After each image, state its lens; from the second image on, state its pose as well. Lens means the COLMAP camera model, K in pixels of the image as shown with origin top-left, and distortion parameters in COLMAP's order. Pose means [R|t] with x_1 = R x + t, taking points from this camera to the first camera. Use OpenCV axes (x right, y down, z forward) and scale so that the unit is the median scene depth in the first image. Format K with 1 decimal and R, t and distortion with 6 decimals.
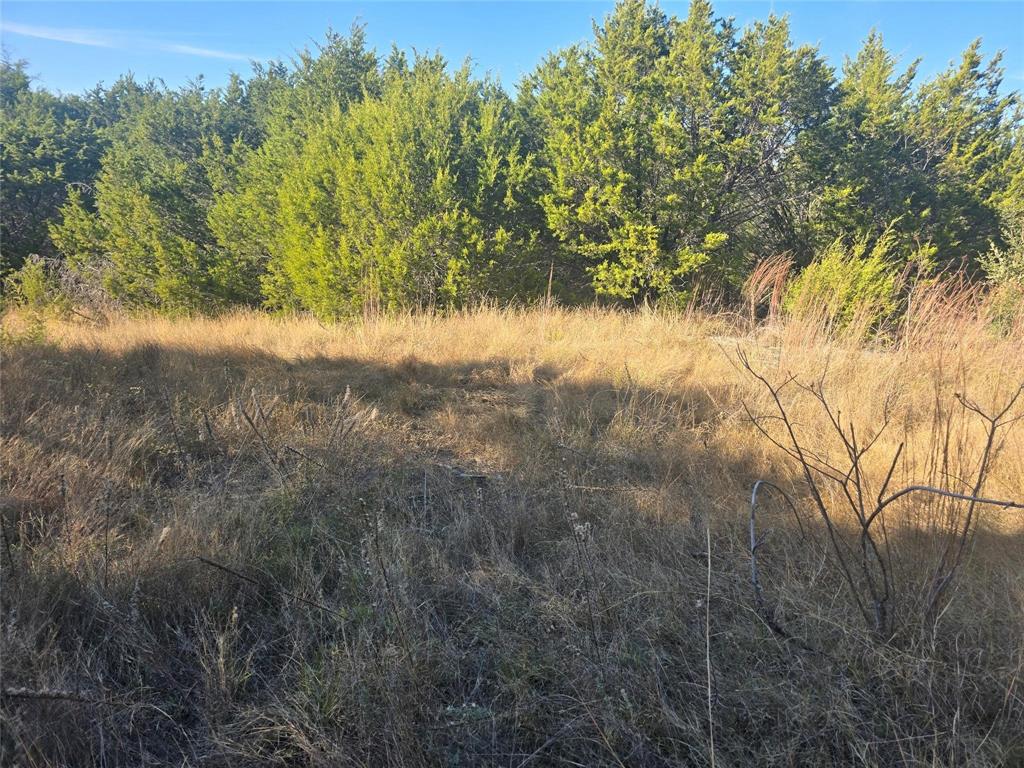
lens RADIAL K [[678.0, 0, 521.8], [0, 678.0, 378.6], [0, 0, 1]] dist [0.065927, -0.081084]
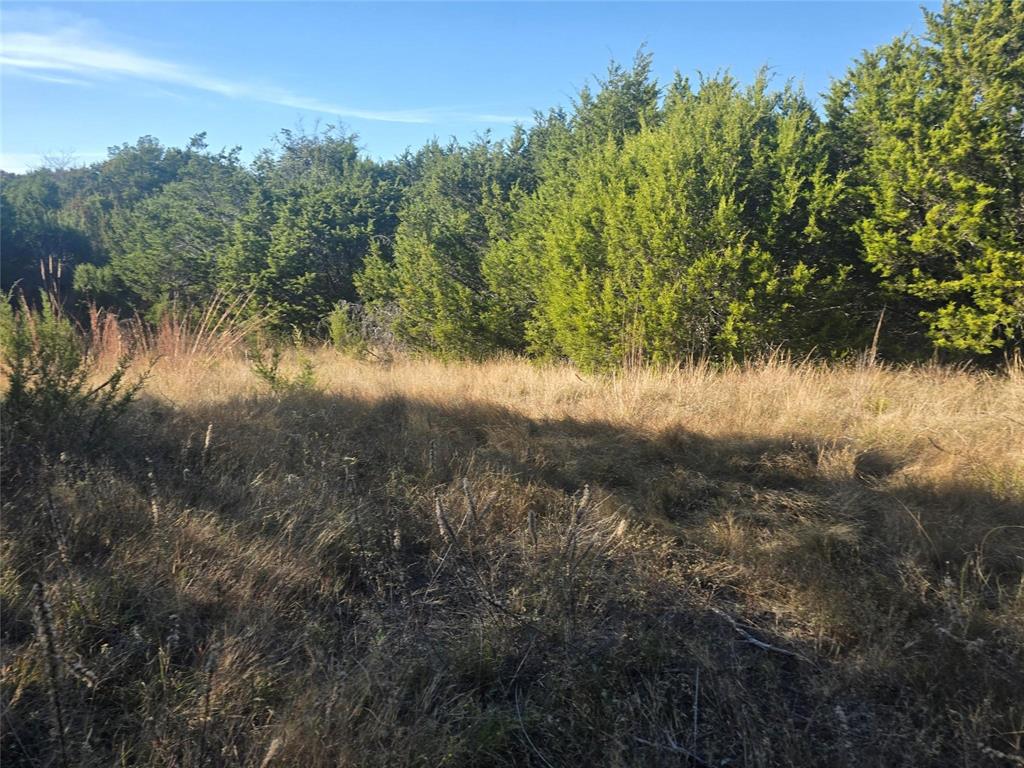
lens RADIAL K [[691.3, 0, 515.7], [0, 691.3, 381.4], [0, 0, 1]] dist [0.084449, -0.098323]
pose [[0.924540, 0.039413, -0.379042, -0.020879], [-0.061764, 0.996984, -0.046985, -0.022381], [0.376047, 0.066851, 0.924186, 0.113443]]
